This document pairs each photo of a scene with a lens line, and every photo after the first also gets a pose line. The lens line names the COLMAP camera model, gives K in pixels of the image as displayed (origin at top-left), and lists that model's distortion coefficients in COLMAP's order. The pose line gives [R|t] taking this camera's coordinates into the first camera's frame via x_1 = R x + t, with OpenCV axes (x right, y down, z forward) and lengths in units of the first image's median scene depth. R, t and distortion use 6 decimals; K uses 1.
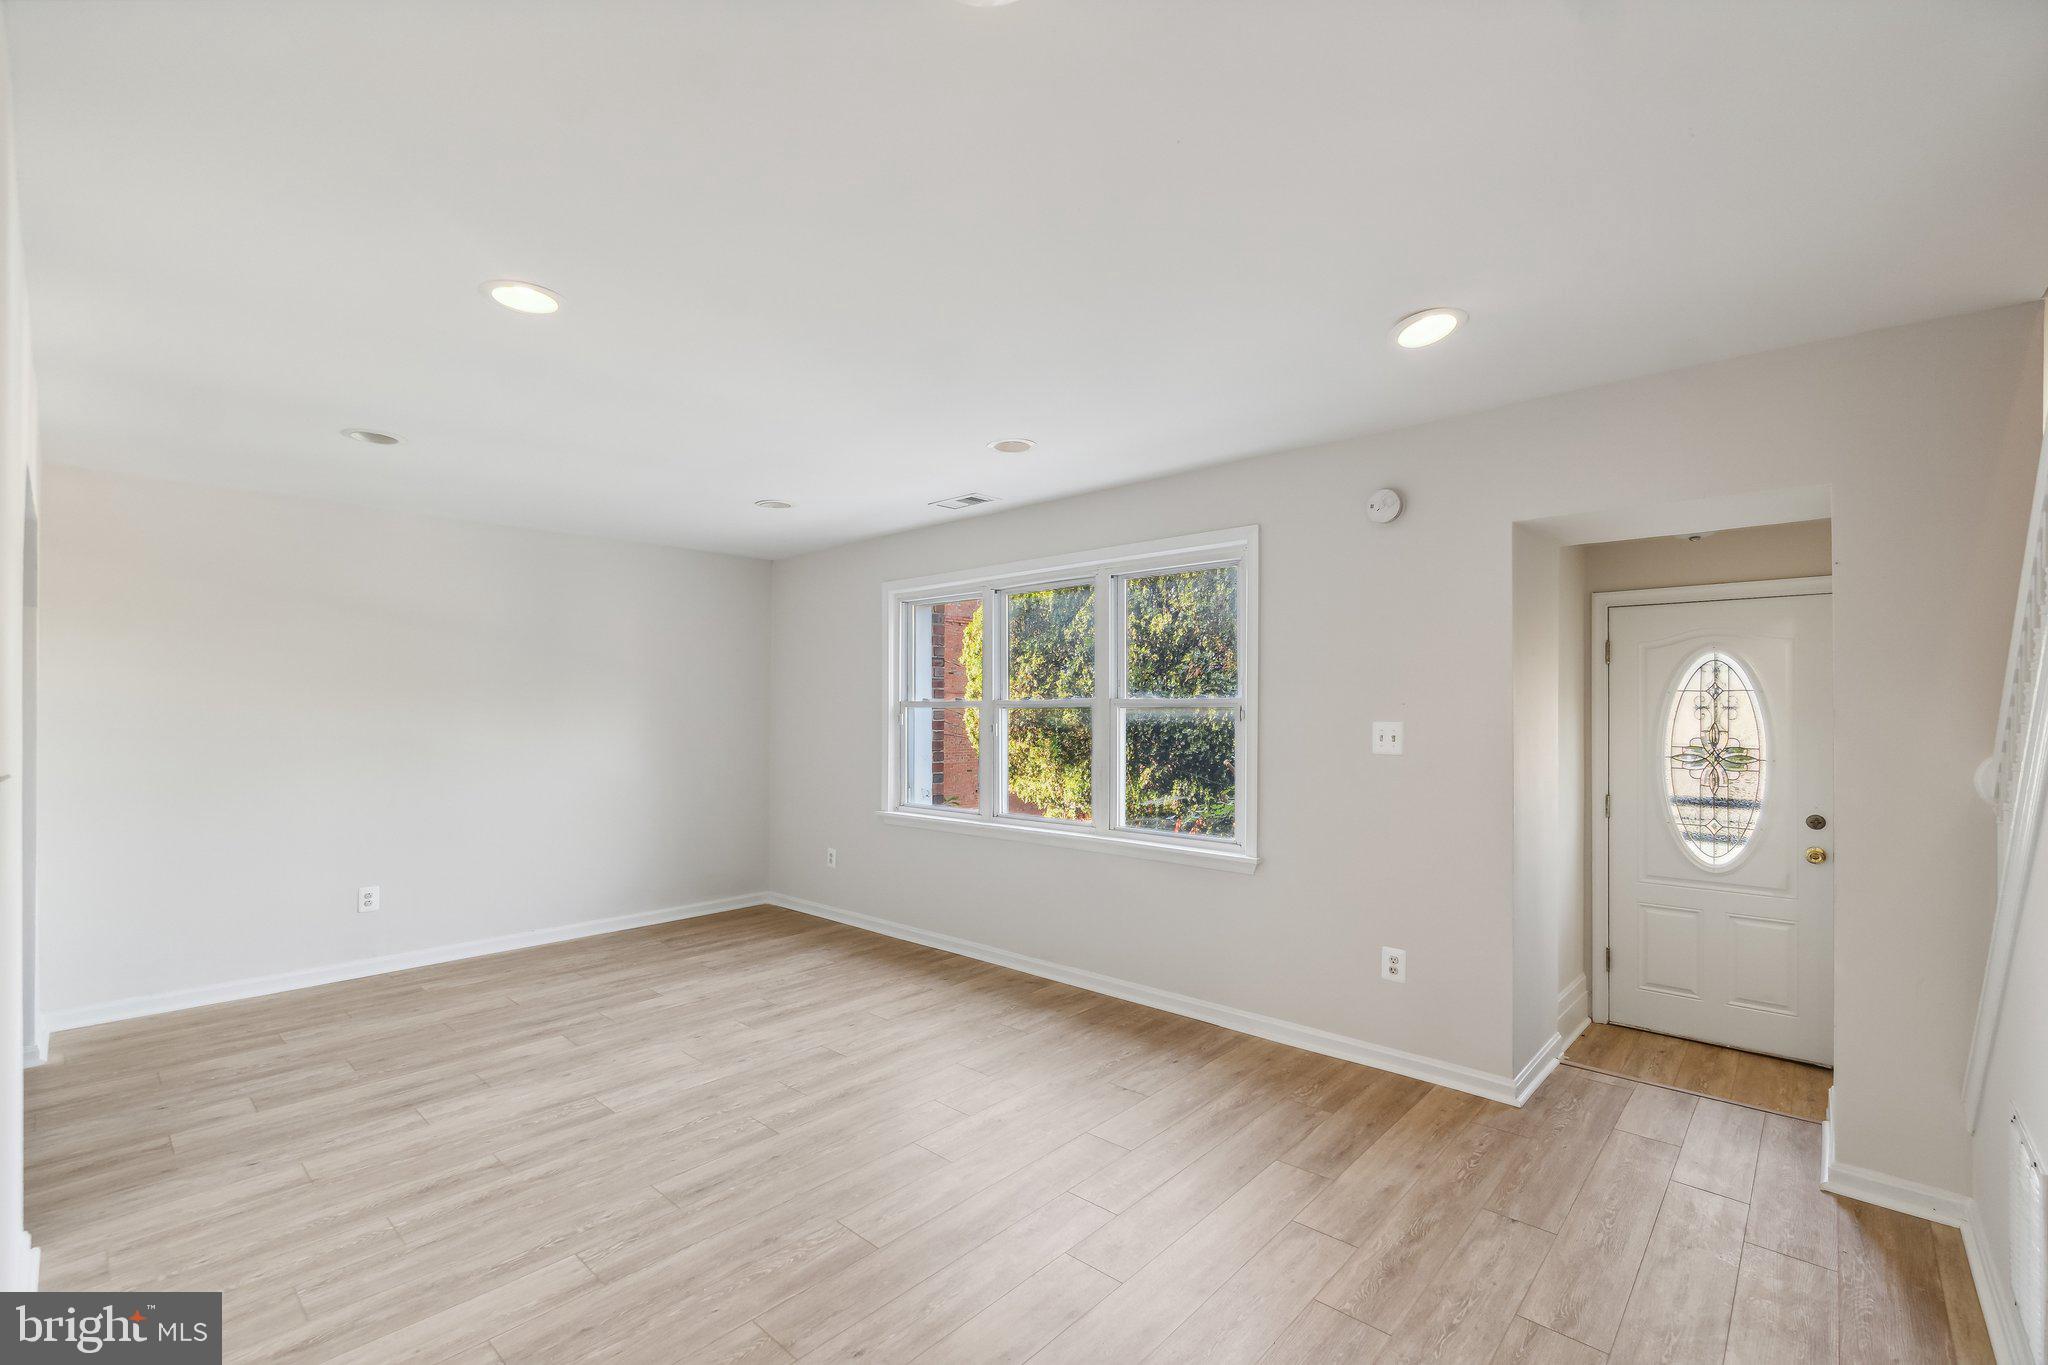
lens RADIAL K [[886.9, 0, 1024.0], [0, 886.9, 682.5], [0, 0, 1]] dist [-0.002286, 0.000336]
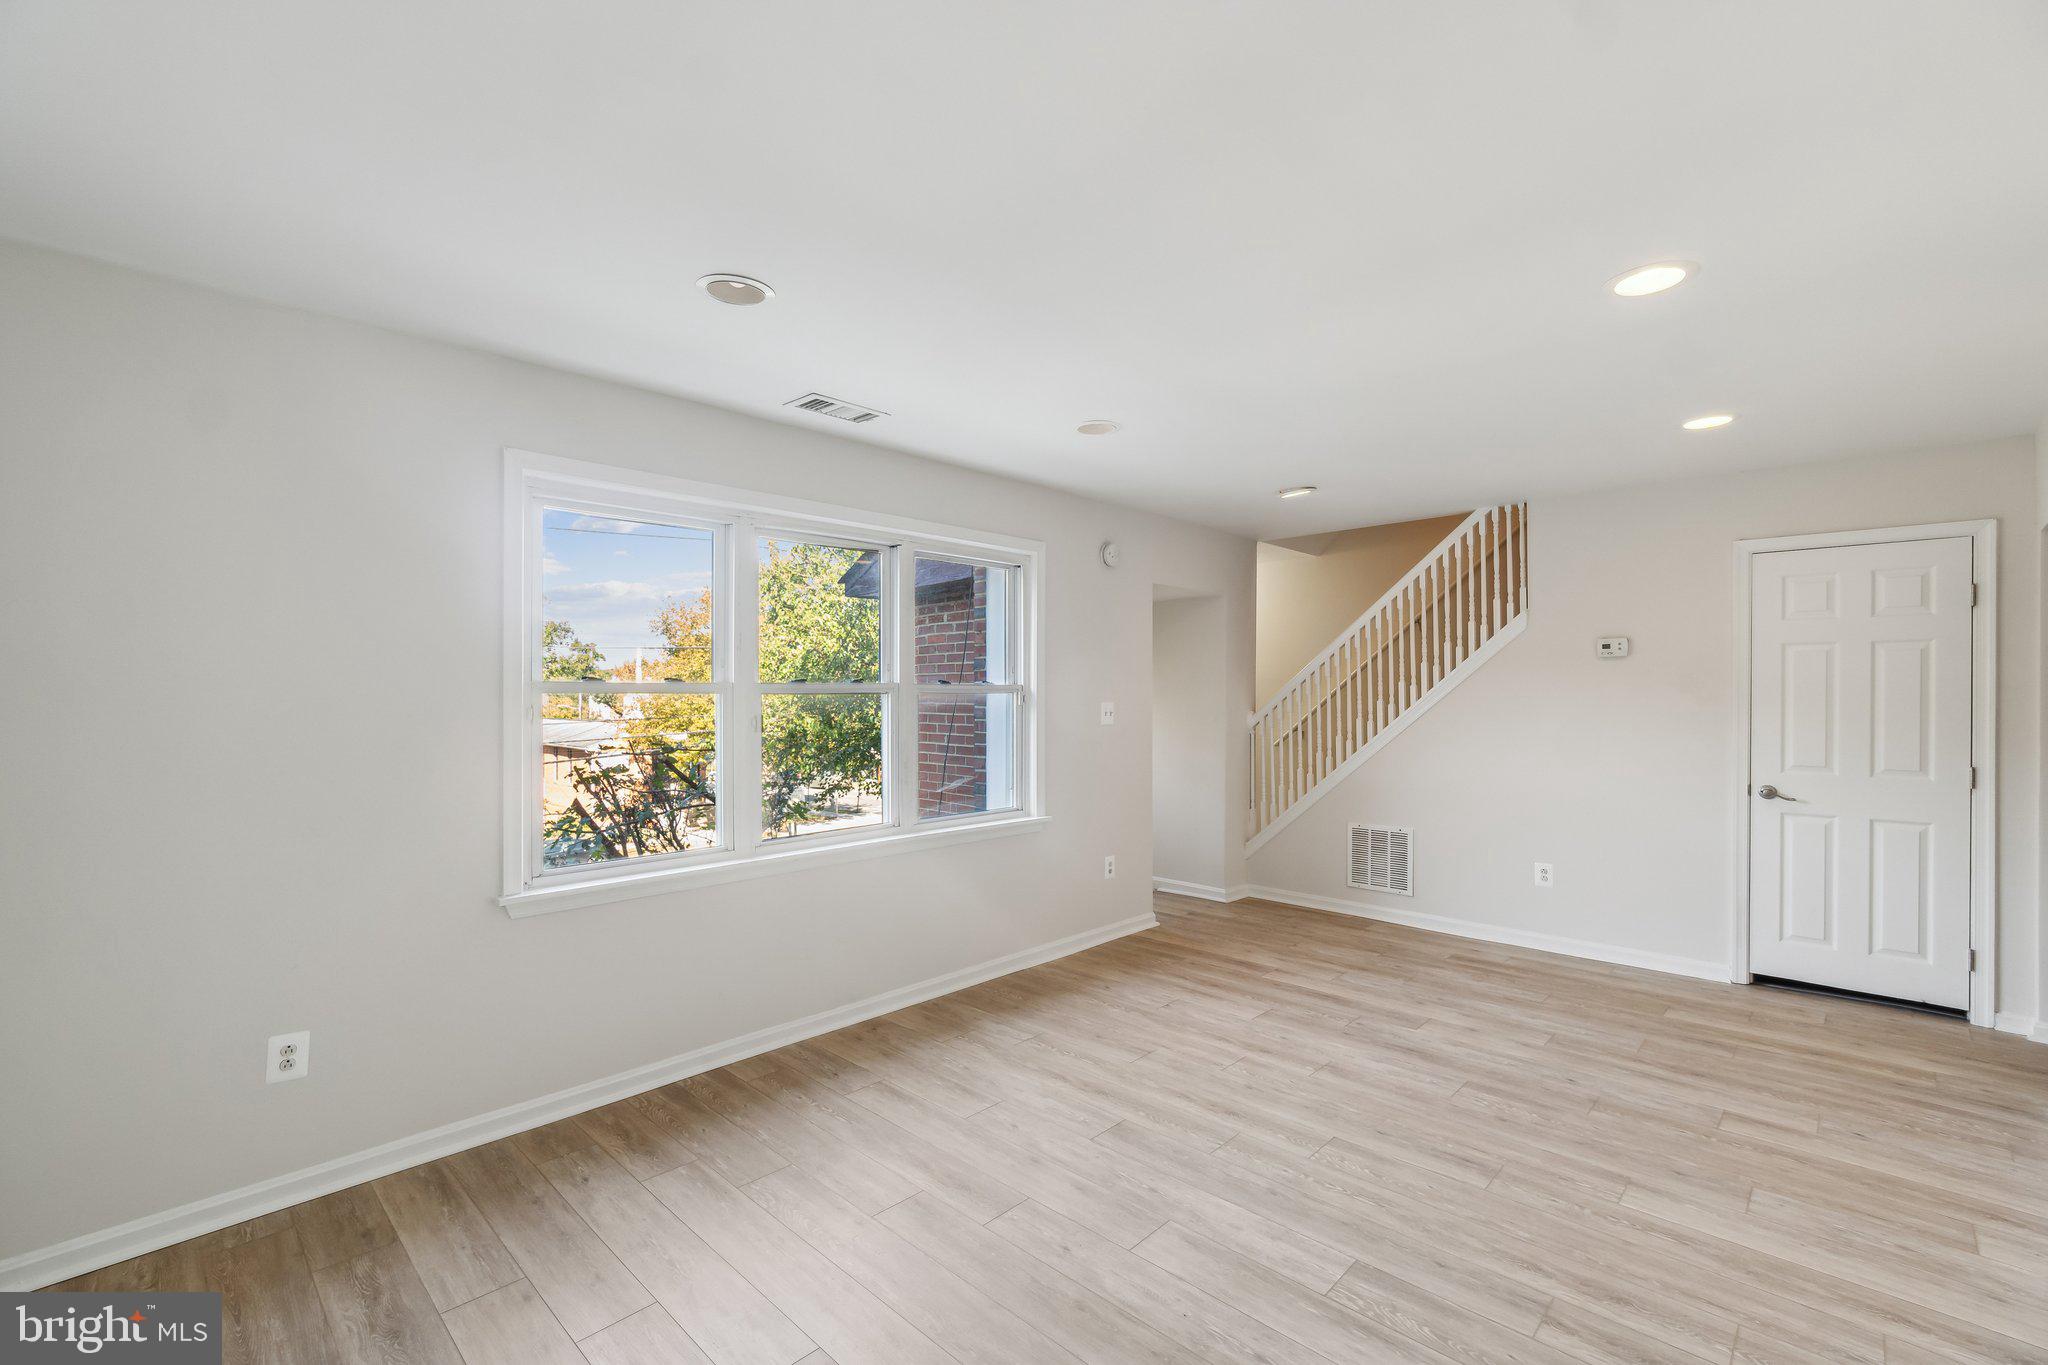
lens RADIAL K [[888.4, 0, 998.7], [0, 888.4, 720.7], [0, 0, 1]] dist [-0.001376, 0.001288]
pose [[0.036553, -0.030800, 0.998857, -1.025812], [-0.027711, 0.999109, 0.031822, 0.033928], [-0.998947, -0.028843, 0.035667, 1.116762]]
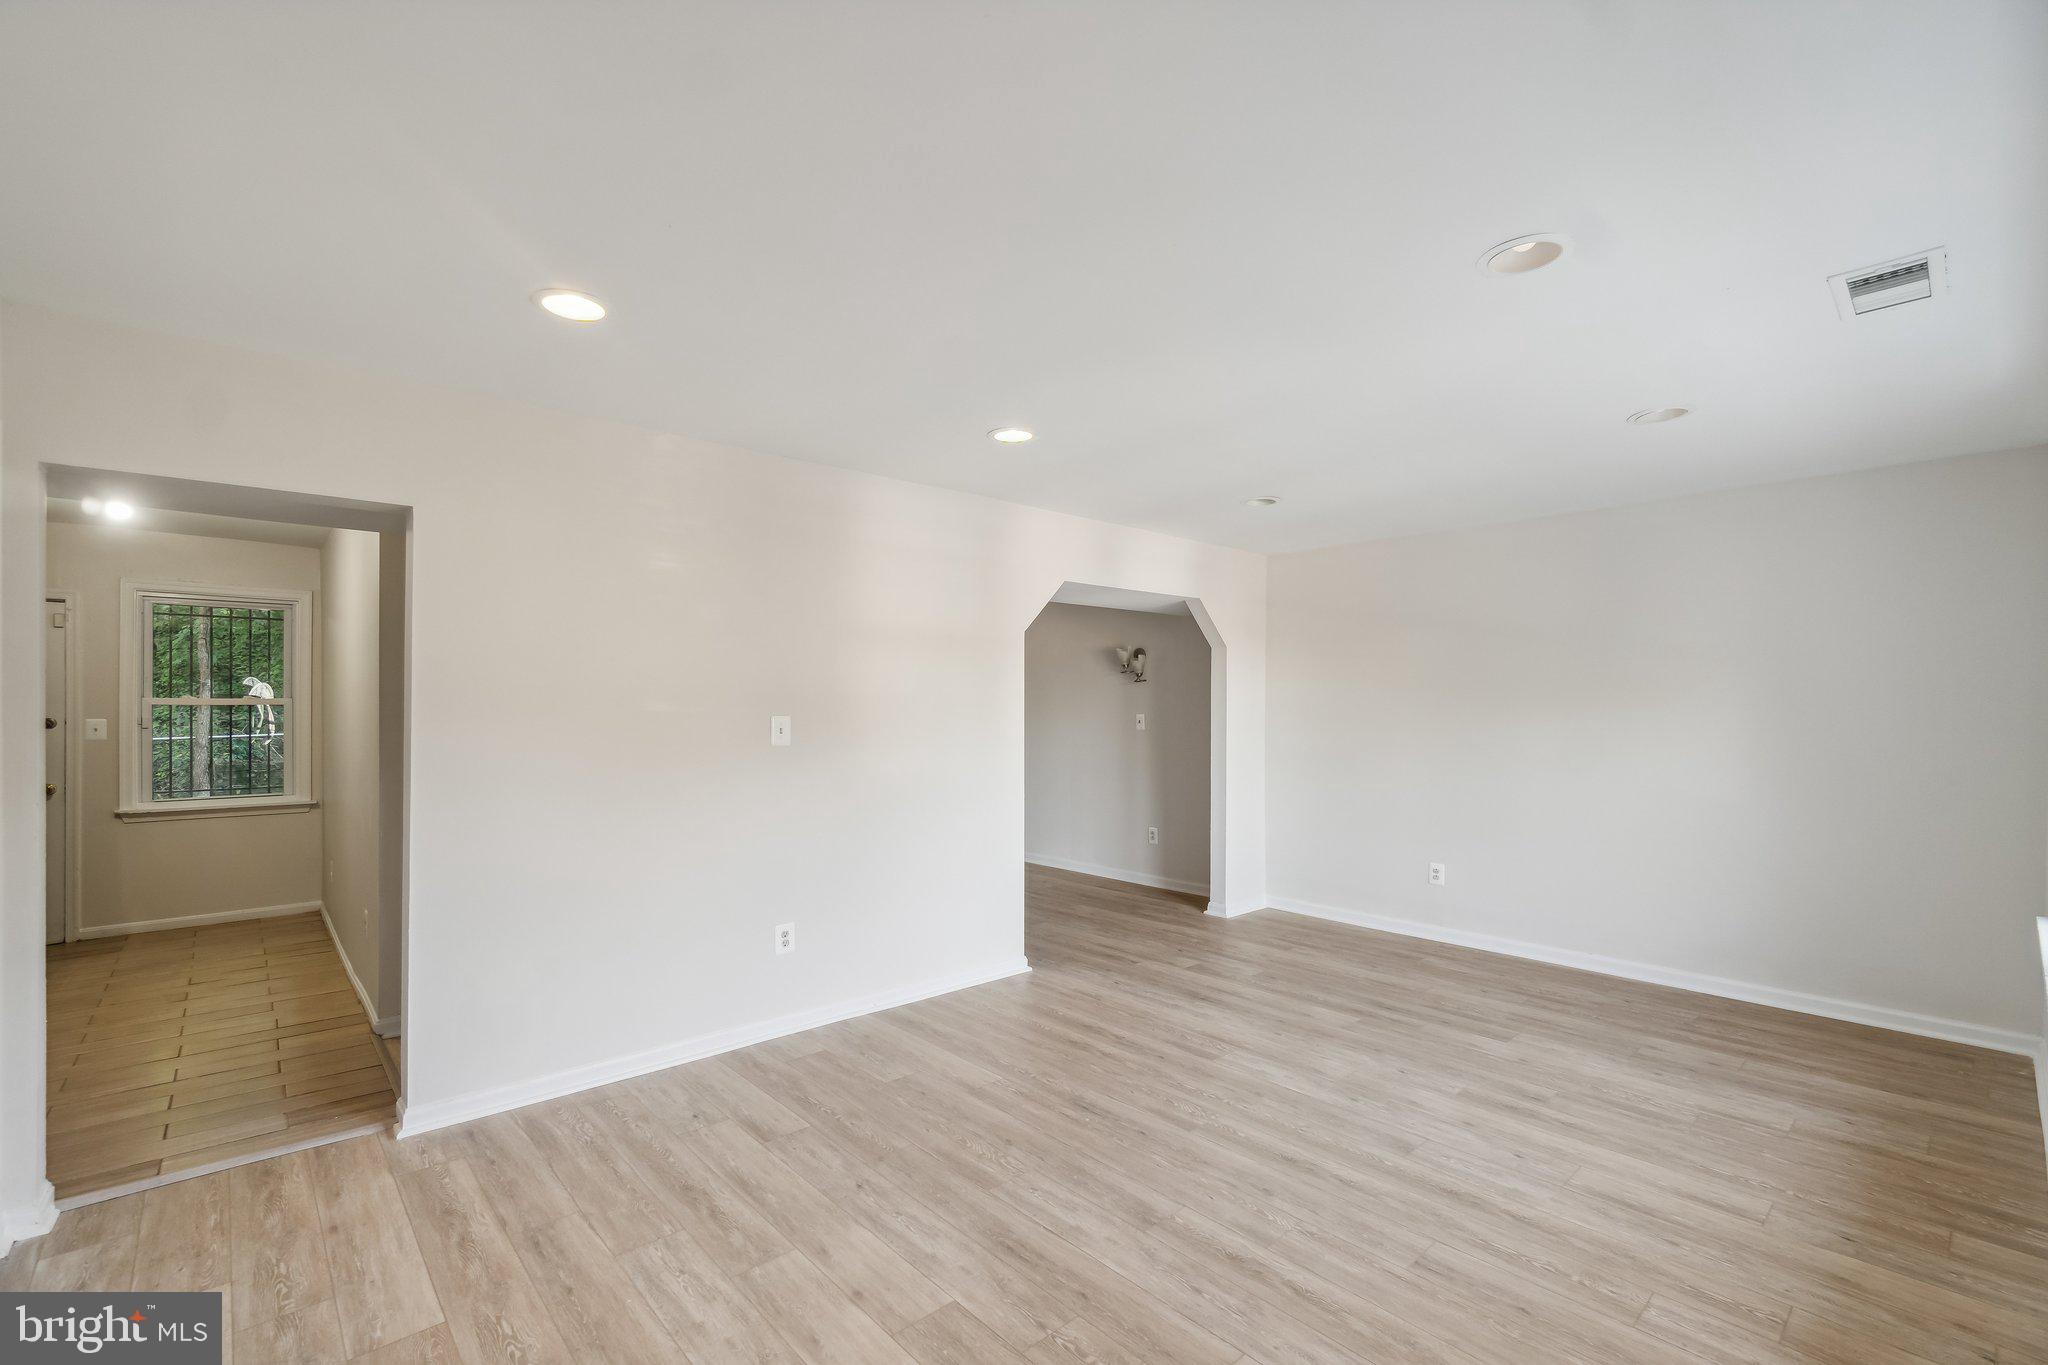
lens RADIAL K [[888.4, 0, 998.7], [0, 888.4, 720.7], [0, 0, 1]] dist [-0.001376, 0.001288]
pose [[-0.107713, 0.015328, -0.994064, 0.613044], [0.025310, 0.999599, 0.012671, 0.022809], [0.993860, -0.023794, -0.108058, 0.754317]]
